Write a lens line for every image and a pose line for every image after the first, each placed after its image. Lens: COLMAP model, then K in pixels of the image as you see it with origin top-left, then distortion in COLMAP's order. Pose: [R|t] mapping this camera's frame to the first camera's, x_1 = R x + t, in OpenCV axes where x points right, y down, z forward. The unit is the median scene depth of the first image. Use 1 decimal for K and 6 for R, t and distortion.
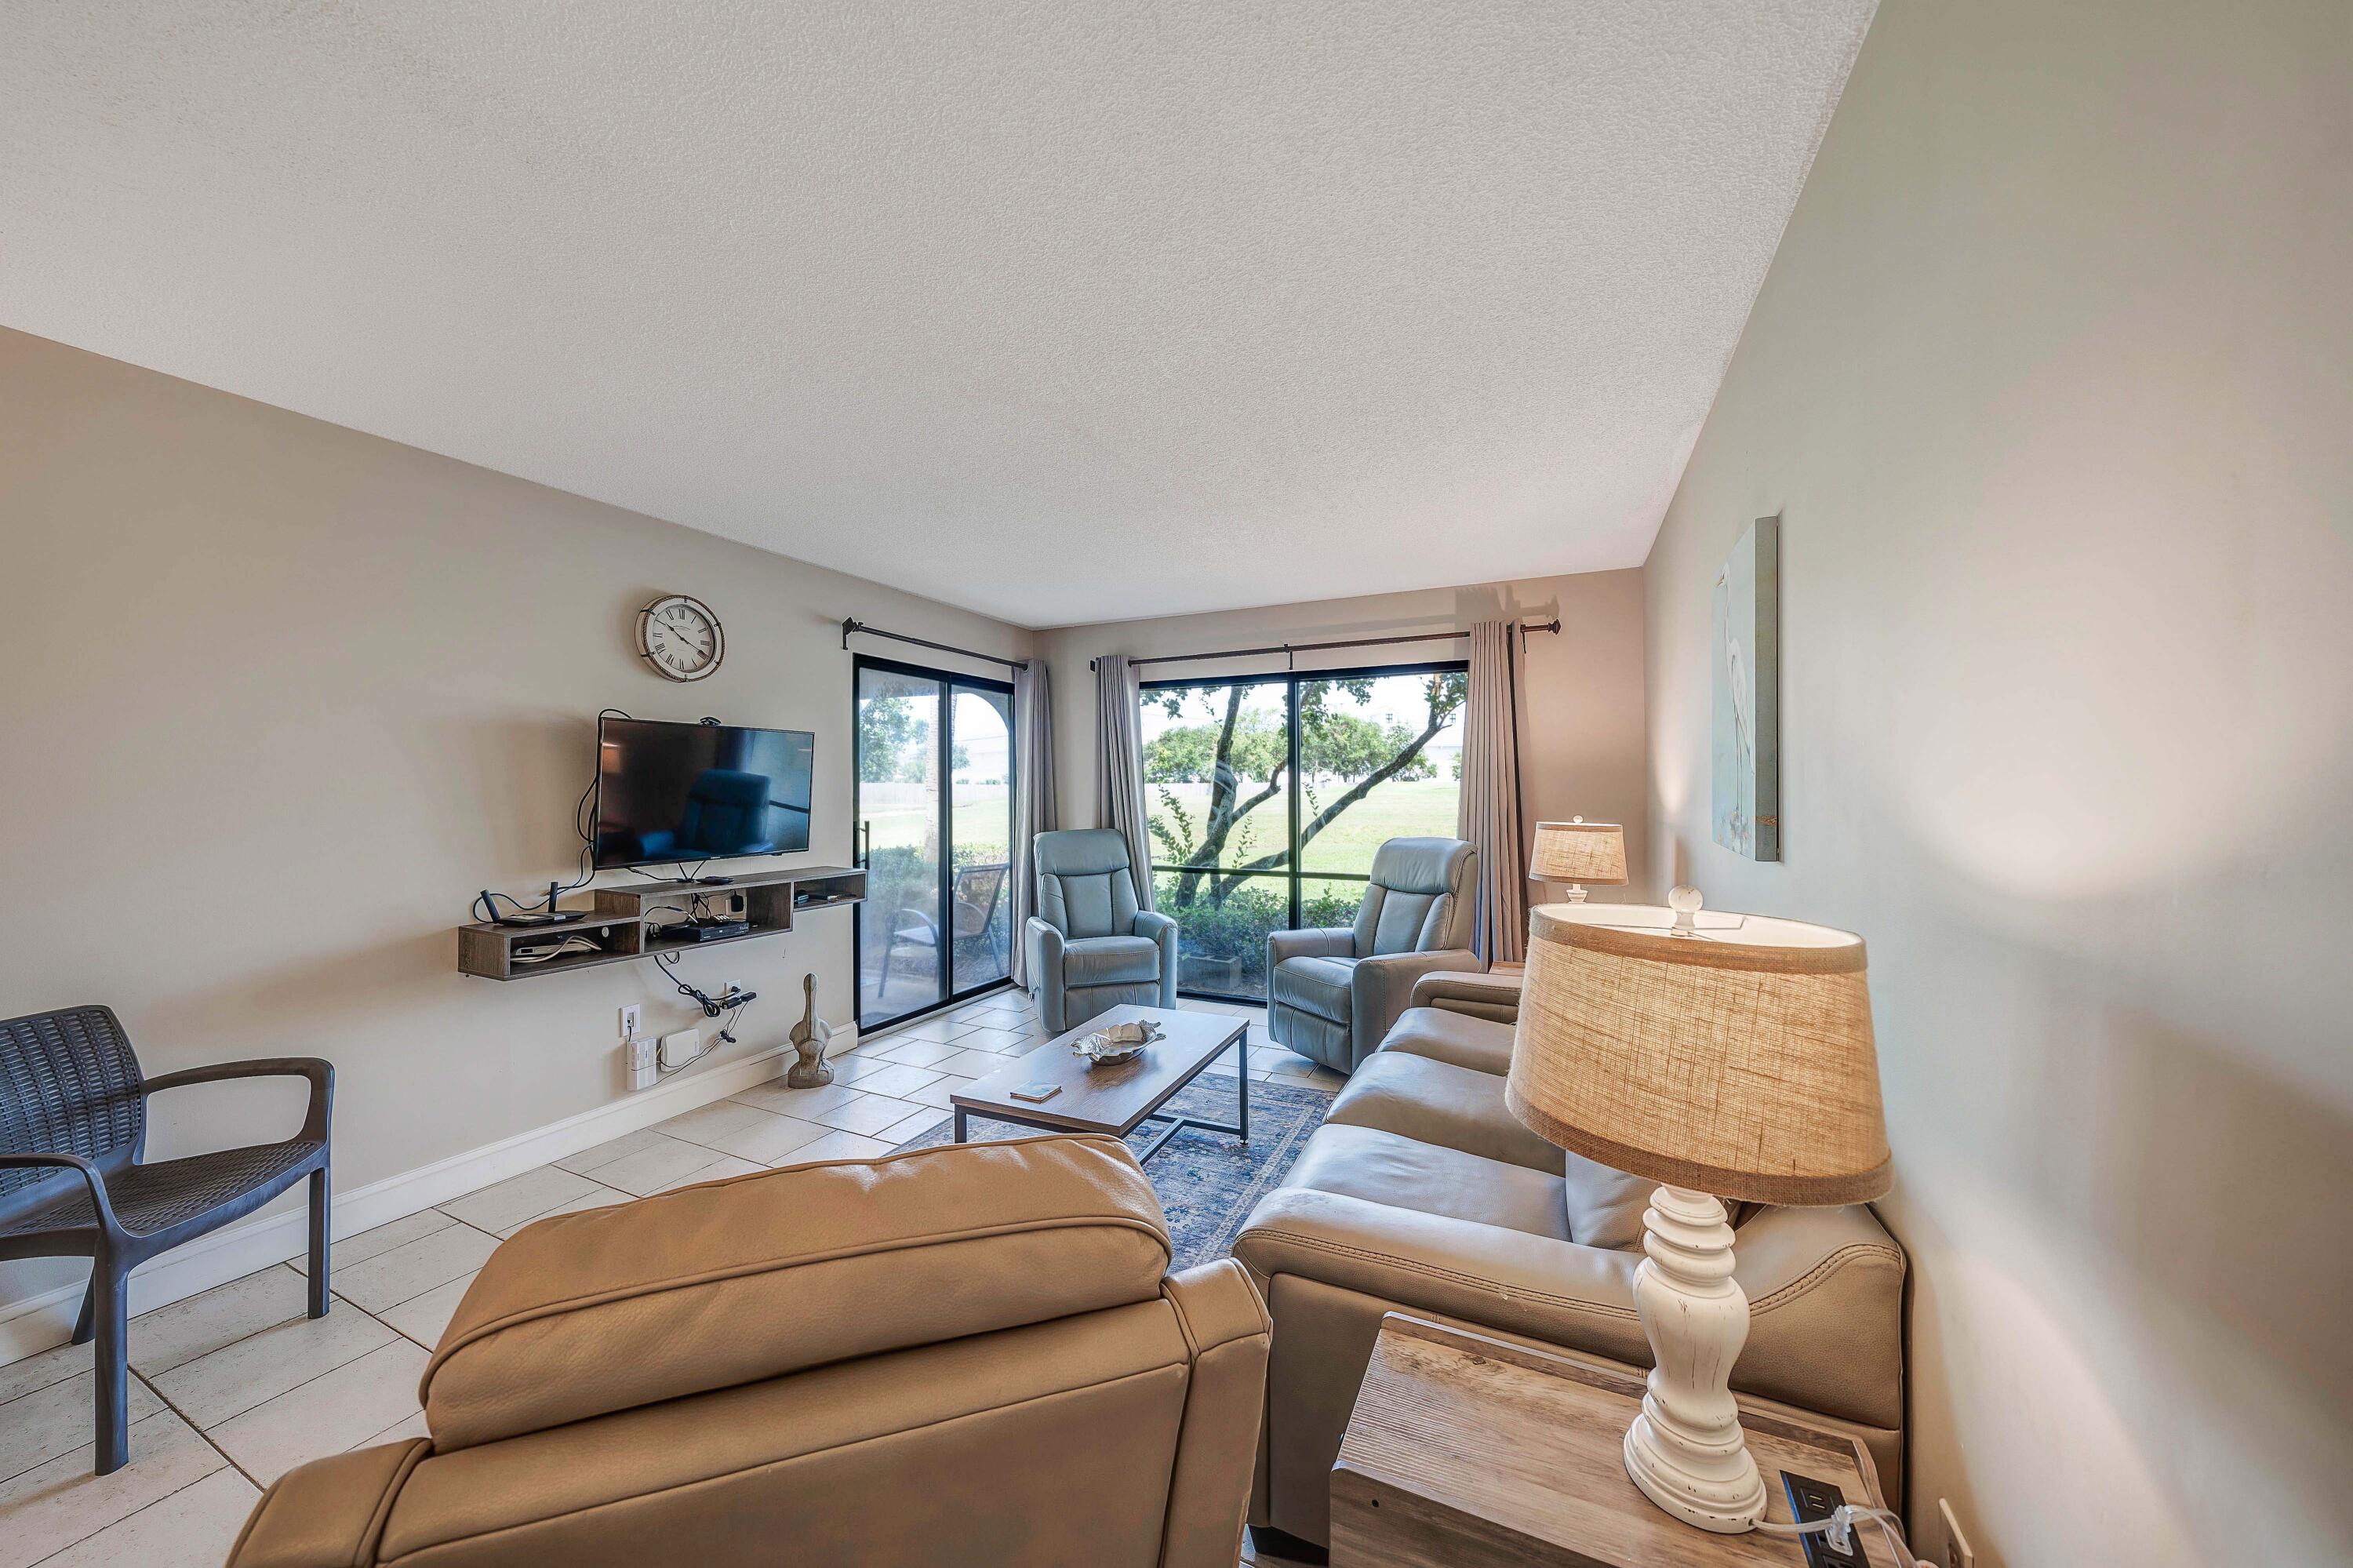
lens RADIAL K [[815.0, 0, 1172.9], [0, 815.0, 796.9], [0, 0, 1]] dist [-0.005861, -0.000067]
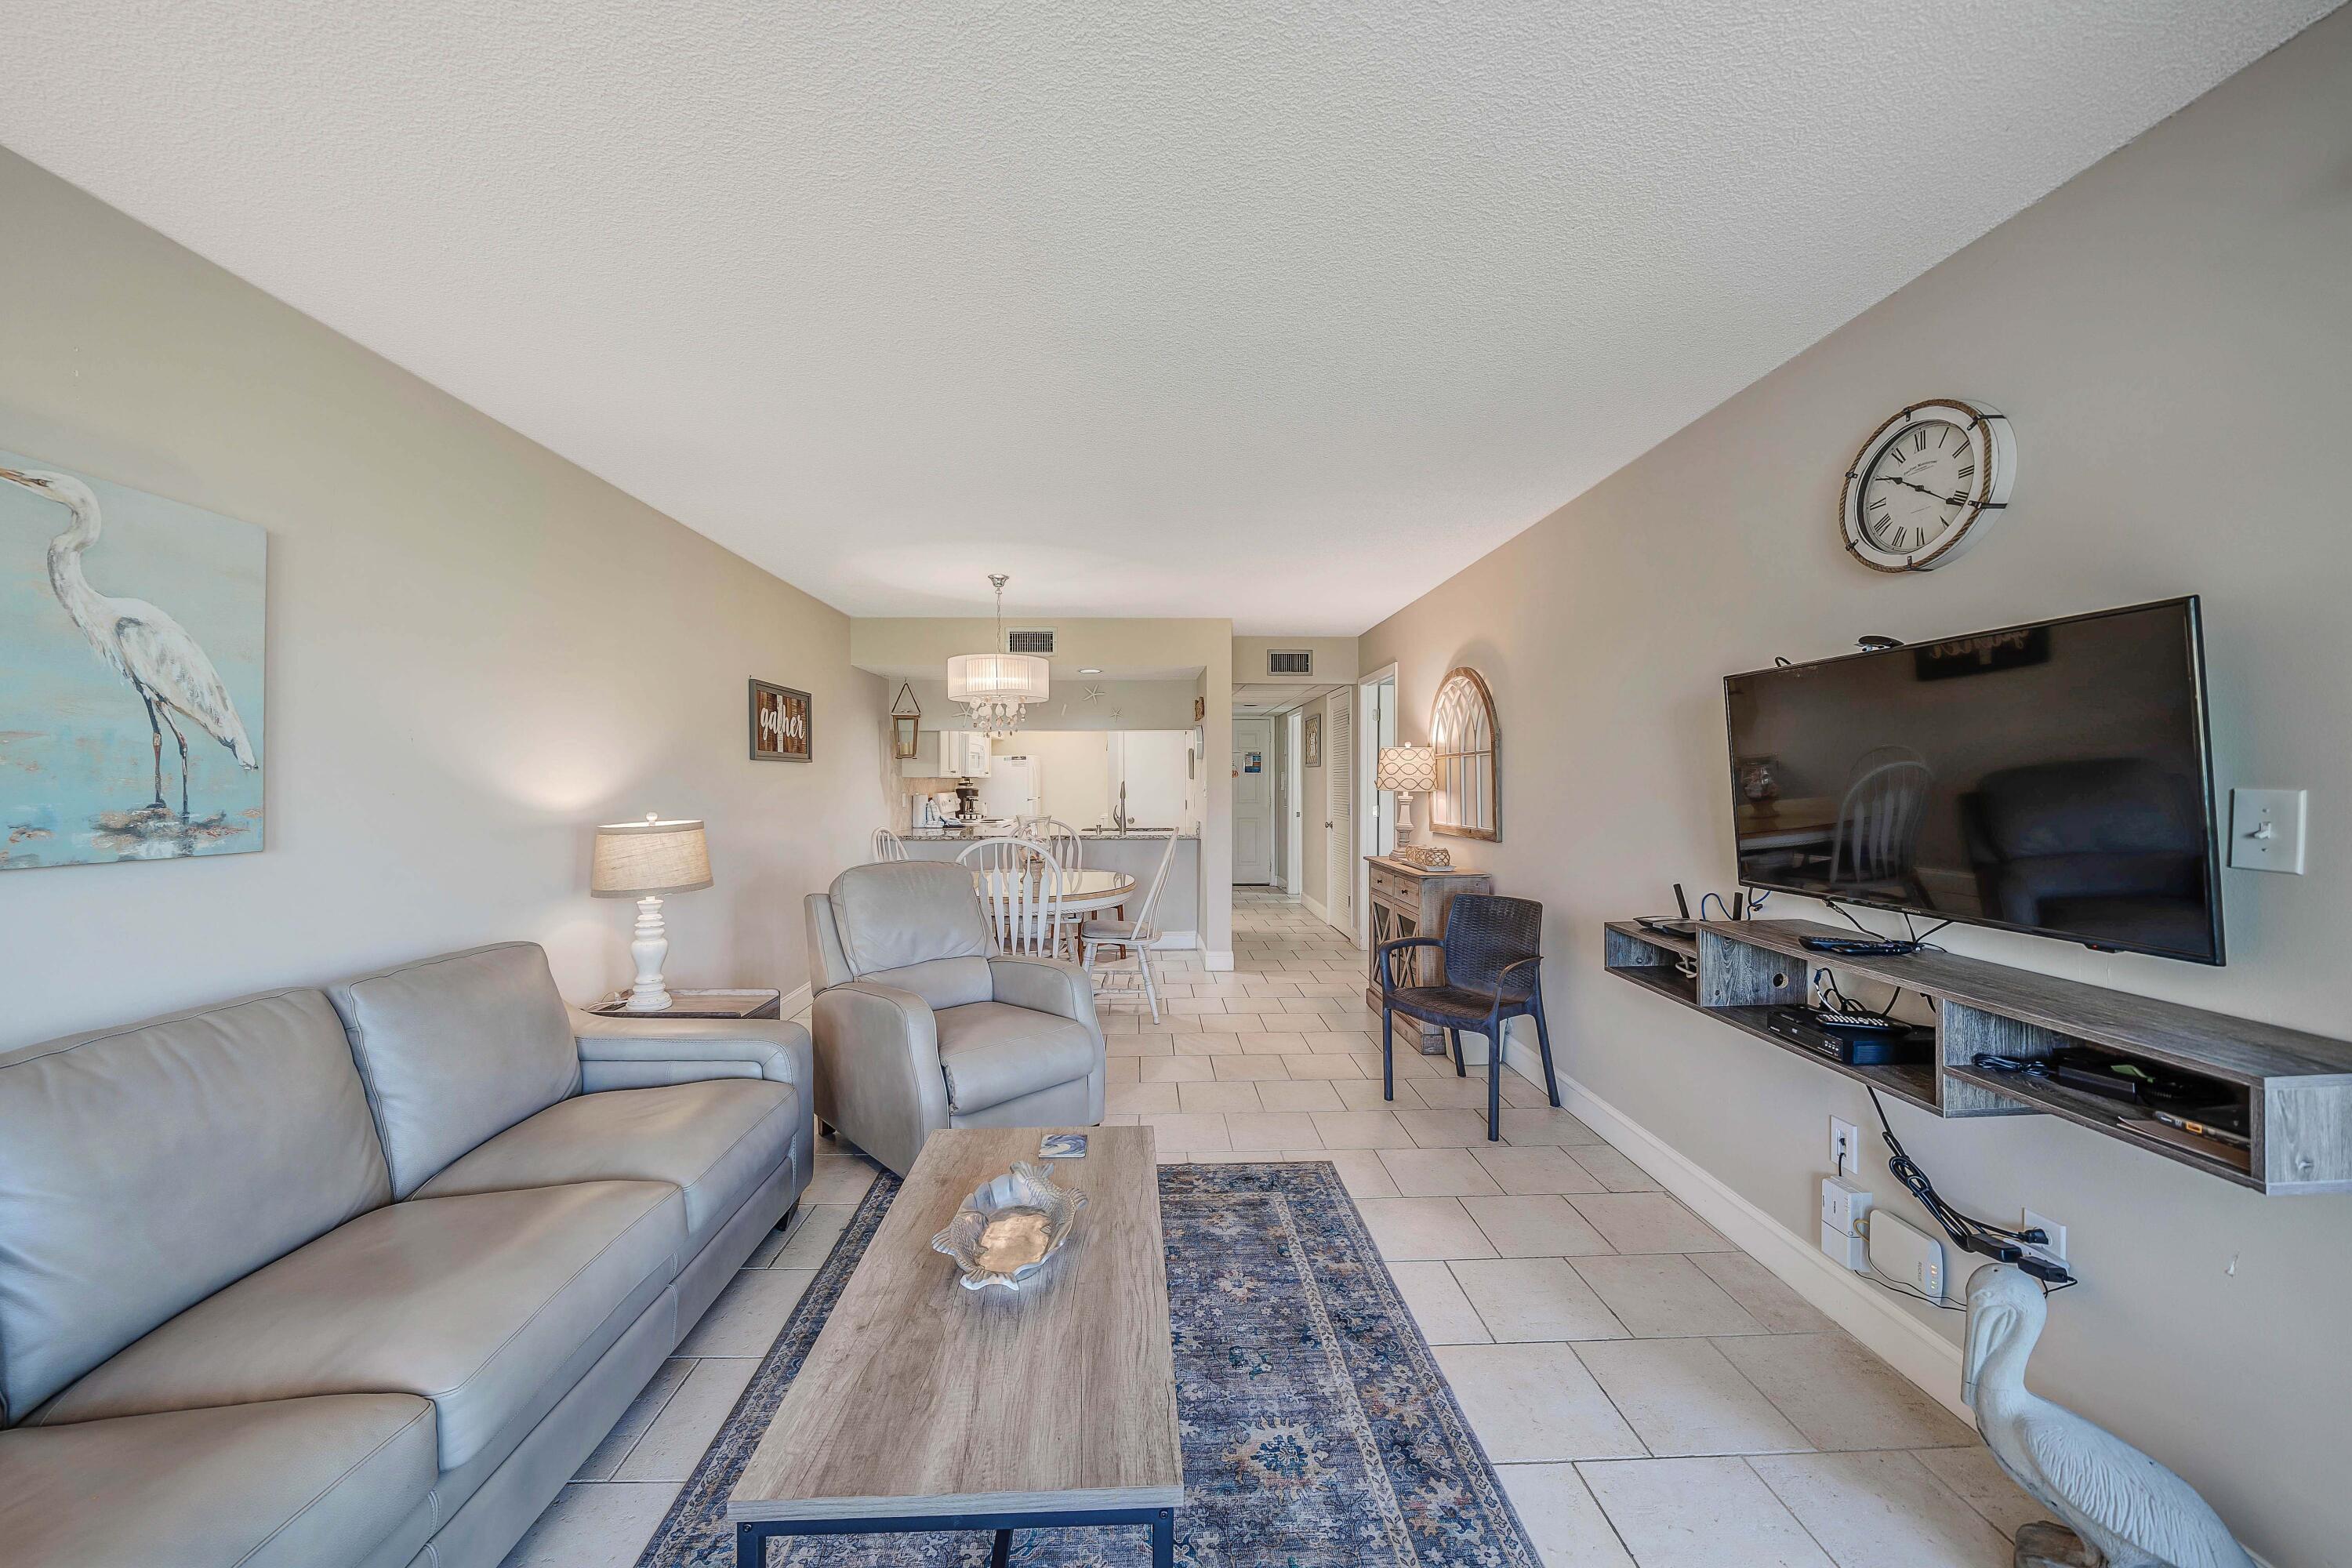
lens RADIAL K [[814.6, 0, 1155.2], [0, 814.6, 778.2], [0, 0, 1]] dist [-0.005861, -0.000067]
pose [[-0.895922, 0.005824, -0.444173, 0.051787], [0.000527, 0.999927, 0.012050, -0.008878], [0.444211, 0.010562, -0.895860, 0.848436]]
